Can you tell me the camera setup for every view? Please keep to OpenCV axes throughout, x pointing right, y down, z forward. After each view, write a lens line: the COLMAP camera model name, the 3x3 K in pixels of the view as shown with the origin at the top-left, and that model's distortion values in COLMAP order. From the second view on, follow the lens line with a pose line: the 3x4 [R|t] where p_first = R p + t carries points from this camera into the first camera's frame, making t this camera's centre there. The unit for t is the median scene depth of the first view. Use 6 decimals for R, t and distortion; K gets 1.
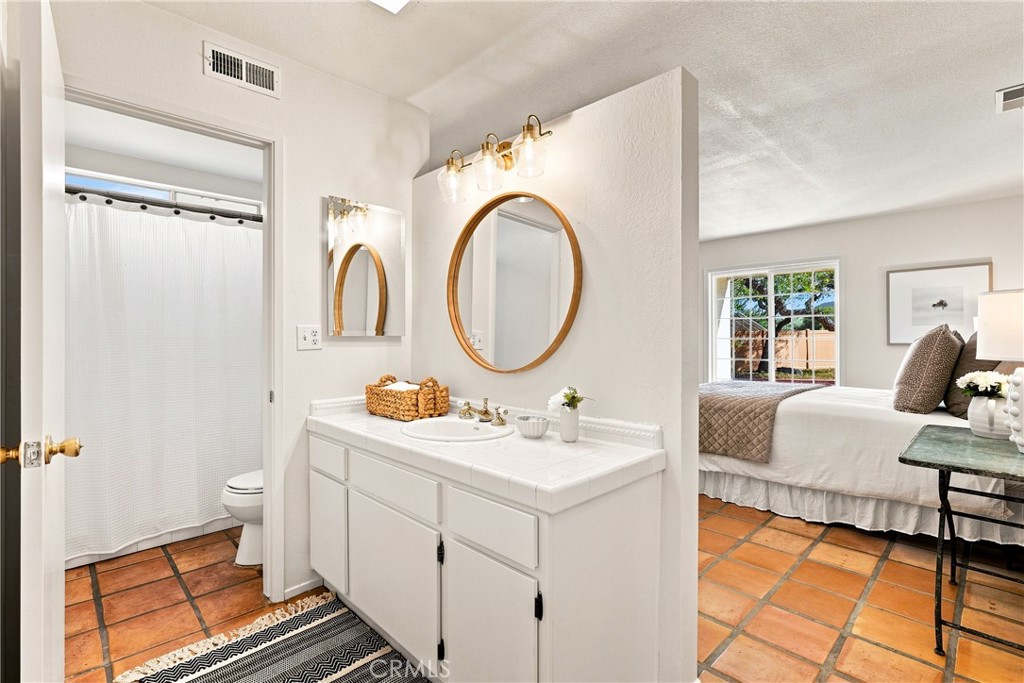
lens RADIAL K [[474.7, 0, 510.8], [0, 474.7, 339.9], [0, 0, 1]] dist [-0.004569, 0.001951]
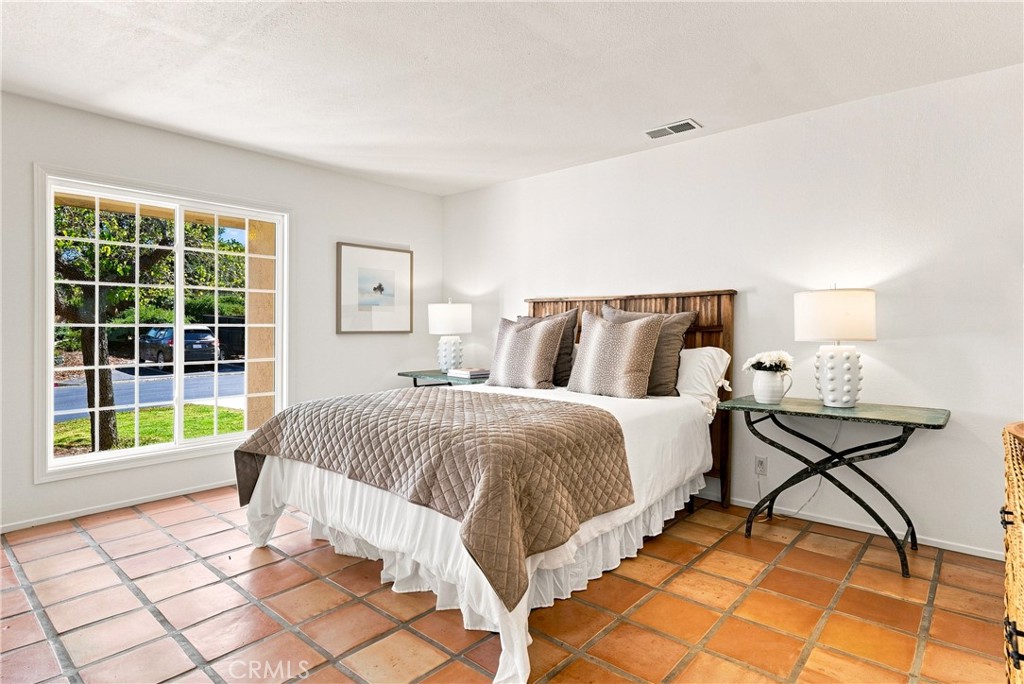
lens RADIAL K [[547.0, 0, 512.8], [0, 547.0, 333.2], [0, 0, 1]] dist [-0.004616, -0.001274]
pose [[-0.080021, -0.008091, 0.996760, -0.092131], [0.002411, 0.999963, 0.008310, 0.001581], [-0.996790, 0.003068, -0.079998, 0.456393]]
